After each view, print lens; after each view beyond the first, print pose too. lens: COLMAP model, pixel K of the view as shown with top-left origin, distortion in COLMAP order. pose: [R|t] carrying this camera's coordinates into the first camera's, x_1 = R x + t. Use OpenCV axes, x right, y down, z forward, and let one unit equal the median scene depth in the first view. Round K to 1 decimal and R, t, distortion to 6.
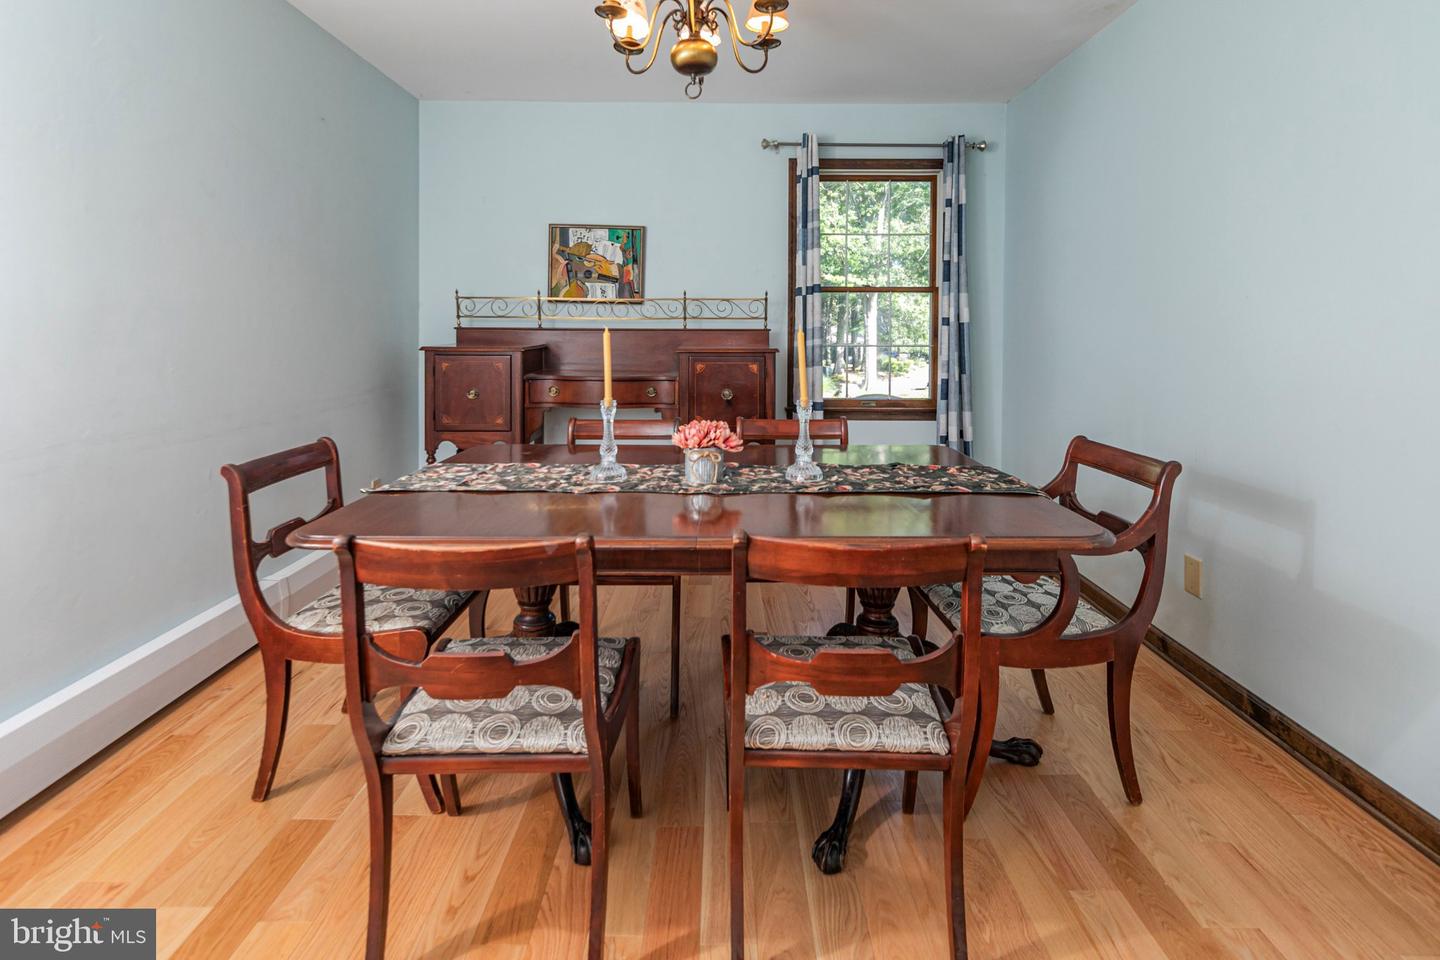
lens RADIAL K [[693.9, 0, 717.8], [0, 693.9, 335.0], [0, 0, 1]] dist [0.015537, -0.007218]
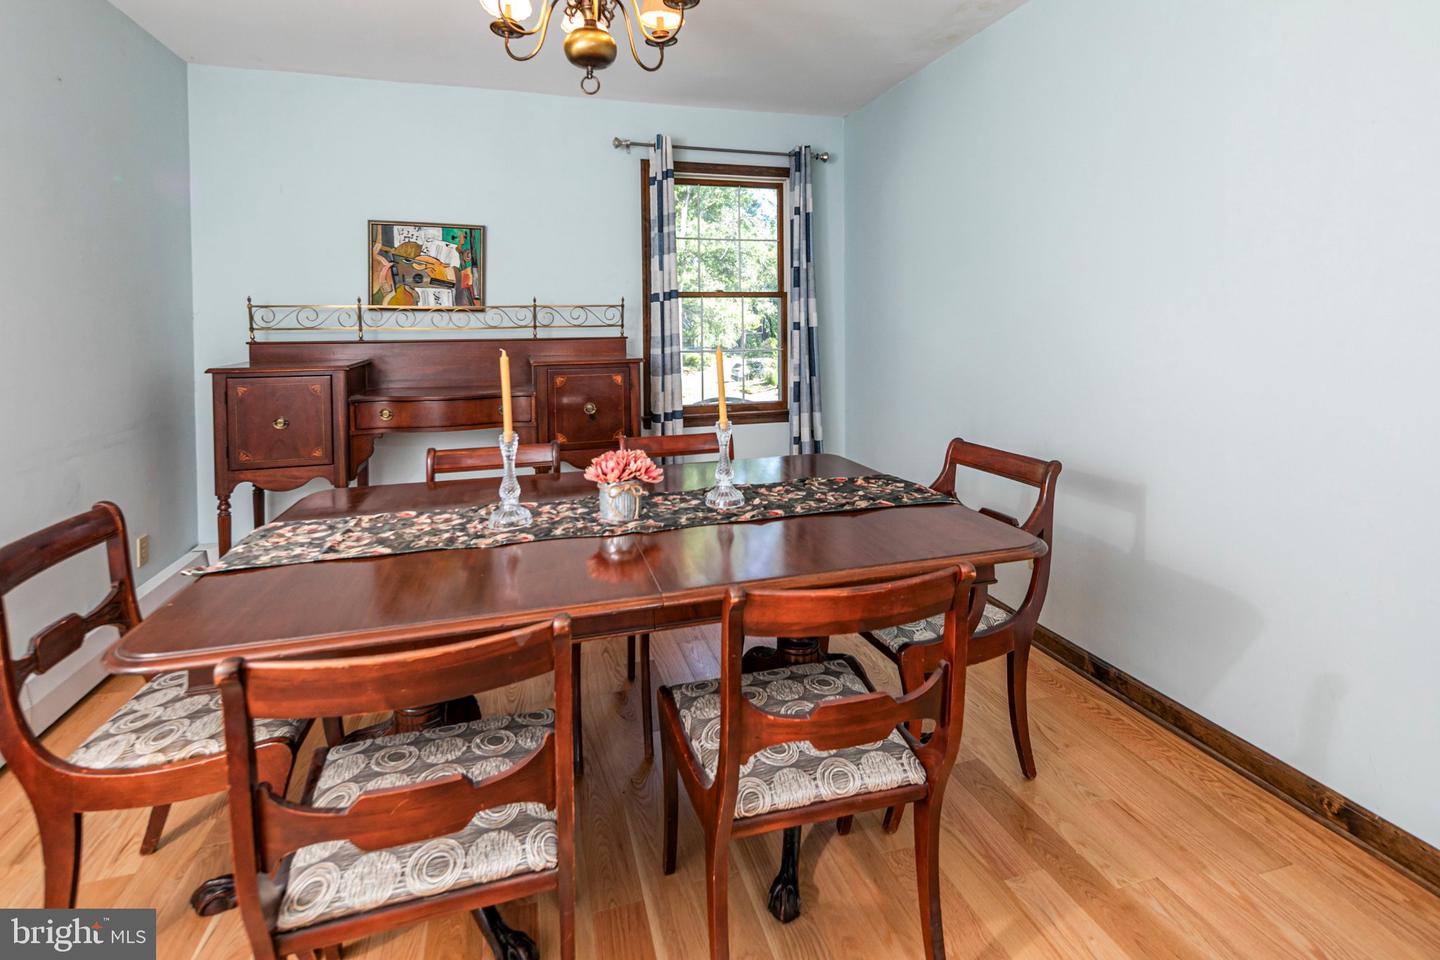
lens RADIAL K [[693.9, 0, 717.8], [0, 693.9, 335.0], [0, 0, 1]] dist [0.015537, -0.007218]
pose [[0.959407, -0.019600, 0.281344, -0.153796], [0.018008, 0.999804, 0.008243, -0.034302], [-0.281451, -0.002842, 0.959572, 0.092184]]
